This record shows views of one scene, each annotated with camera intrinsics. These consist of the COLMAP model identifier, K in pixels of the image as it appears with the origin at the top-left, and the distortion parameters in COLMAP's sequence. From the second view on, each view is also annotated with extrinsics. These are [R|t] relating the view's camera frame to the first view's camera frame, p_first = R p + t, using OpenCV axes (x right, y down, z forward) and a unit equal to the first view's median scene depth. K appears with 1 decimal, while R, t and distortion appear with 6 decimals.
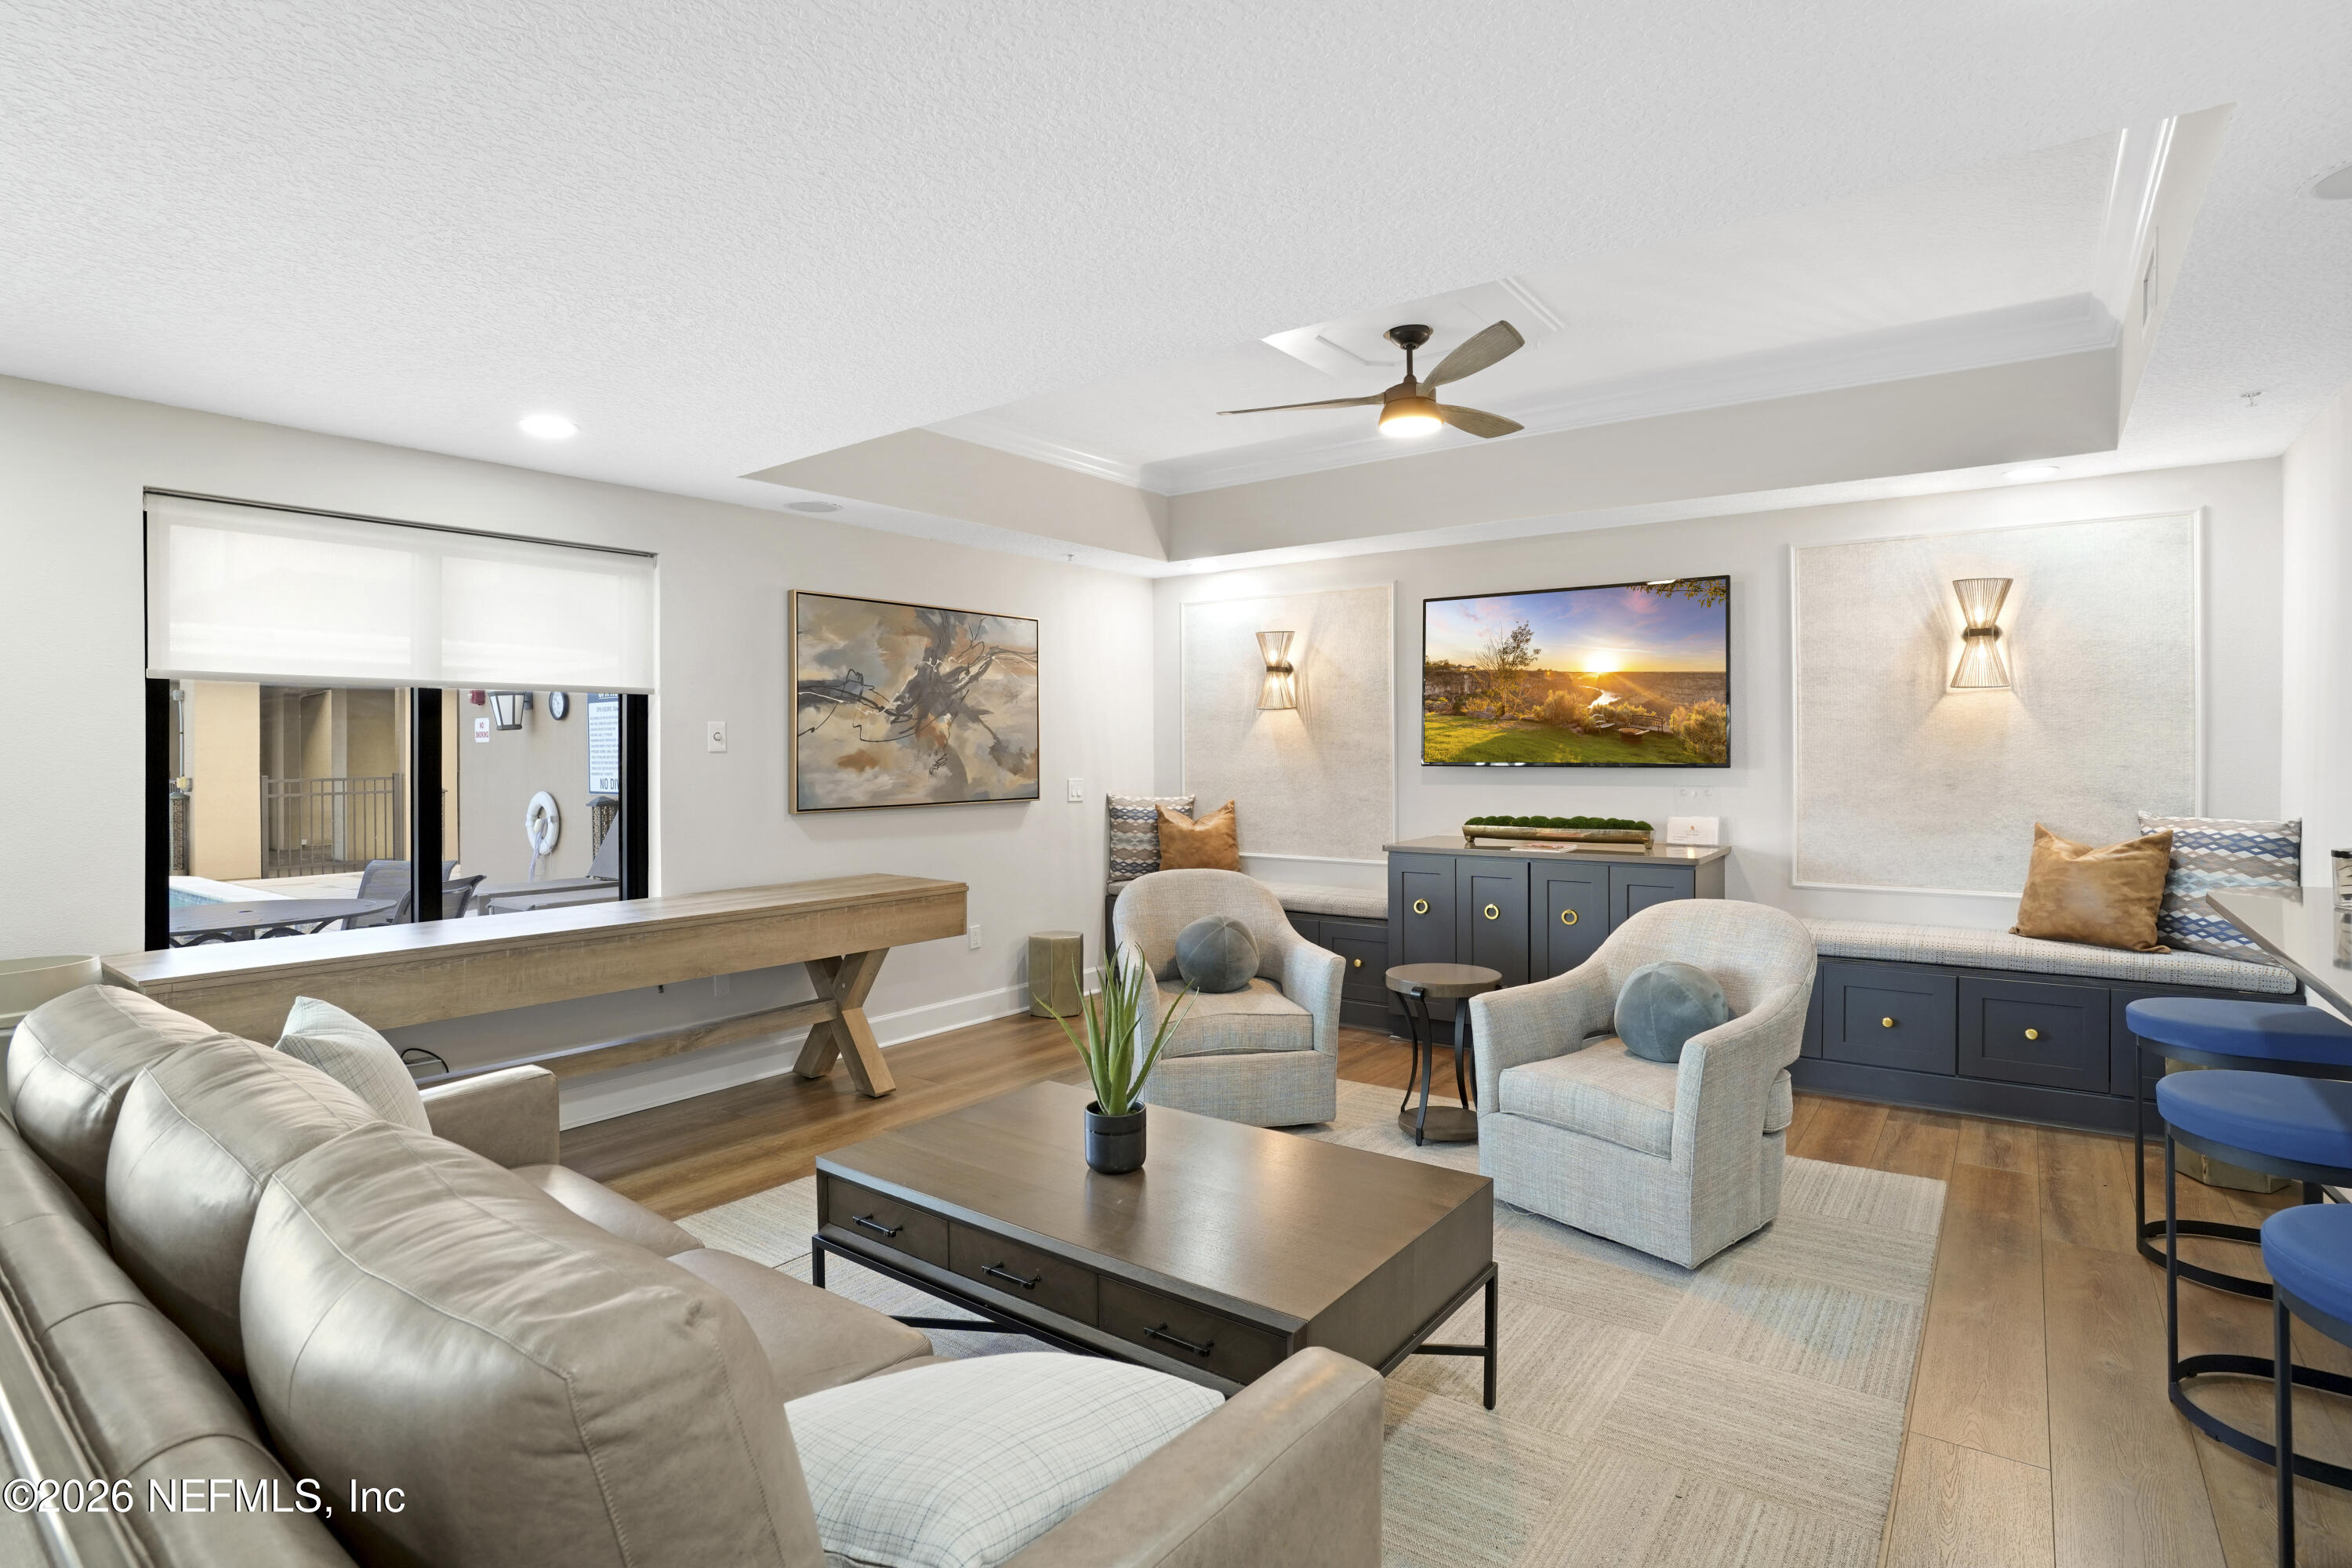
lens RADIAL K [[1223.3, 0, 1171.9], [0, 1223.3, 774.6], [0, 0, 1]] dist [0.001733, 0.001281]
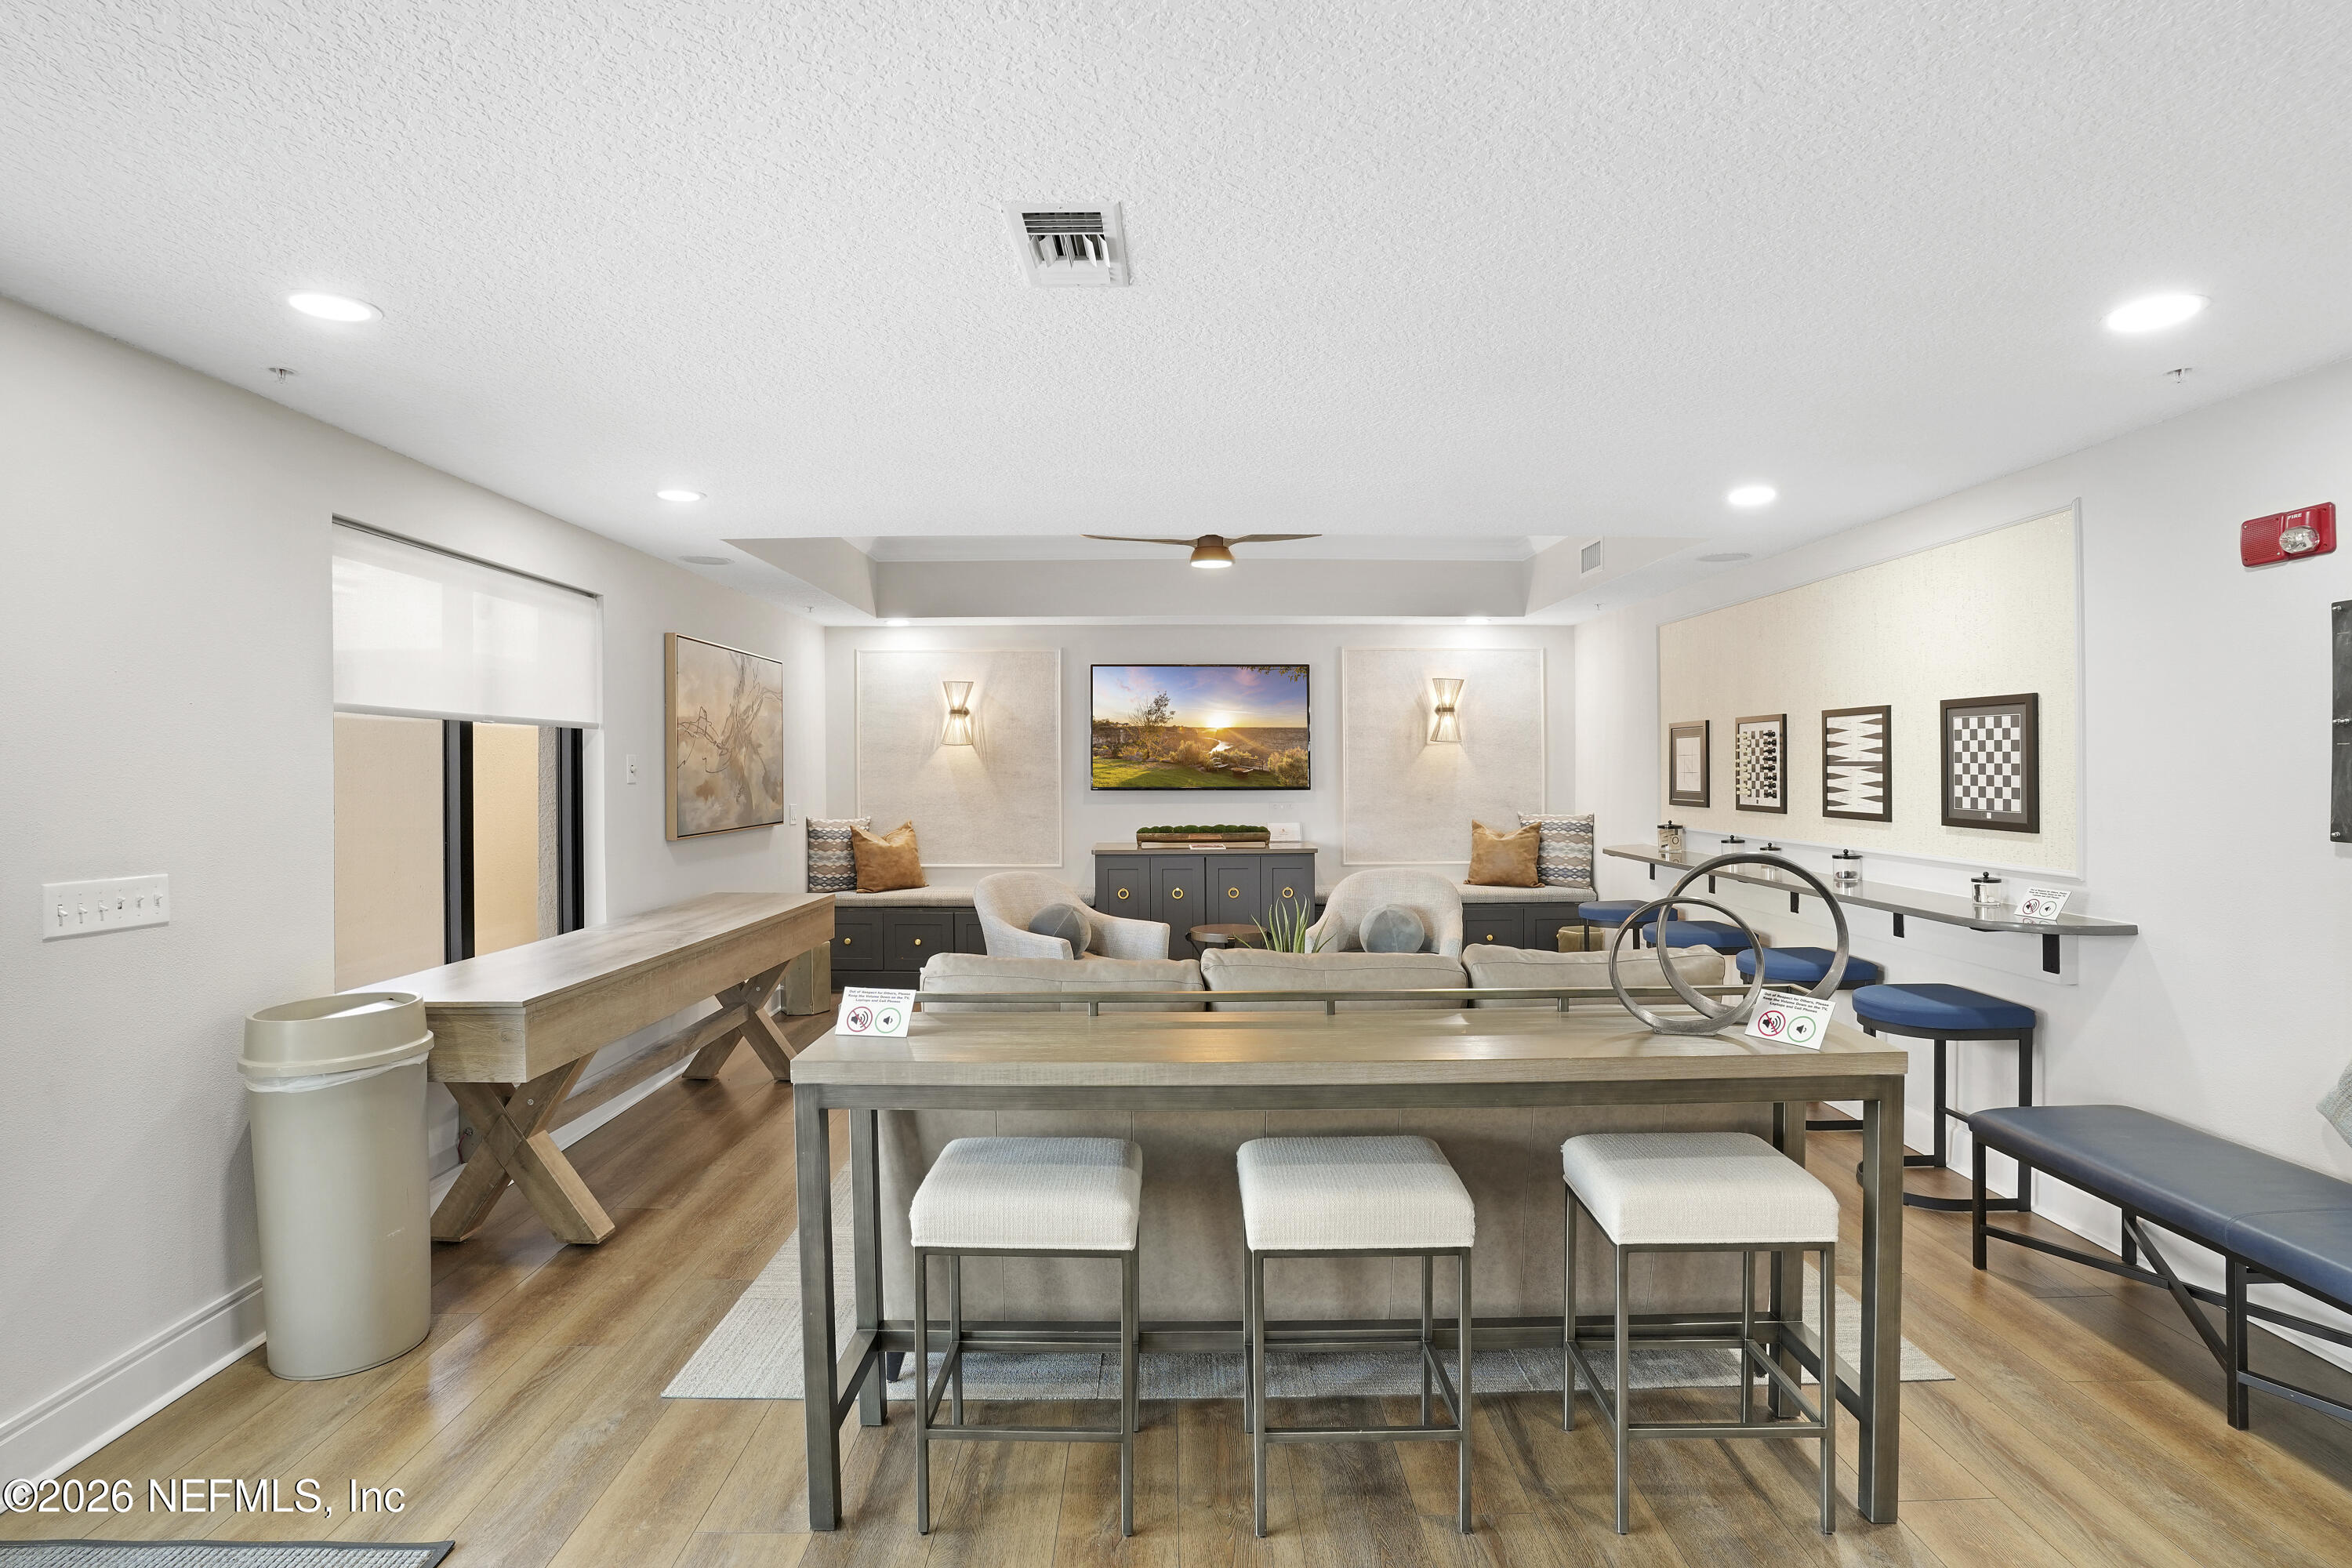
lens RADIAL K [[1175.7, 0, 1175.8], [0, 1175.7, 779.2], [0, 0, 1]] dist [-0.006886, 0.000625]
pose [[0.810450, -0.003590, 0.585797, -0.524191], [0.011871, 0.999877, -0.010296, -0.005368], [-0.585688, 0.015299, 0.810393, -0.095690]]
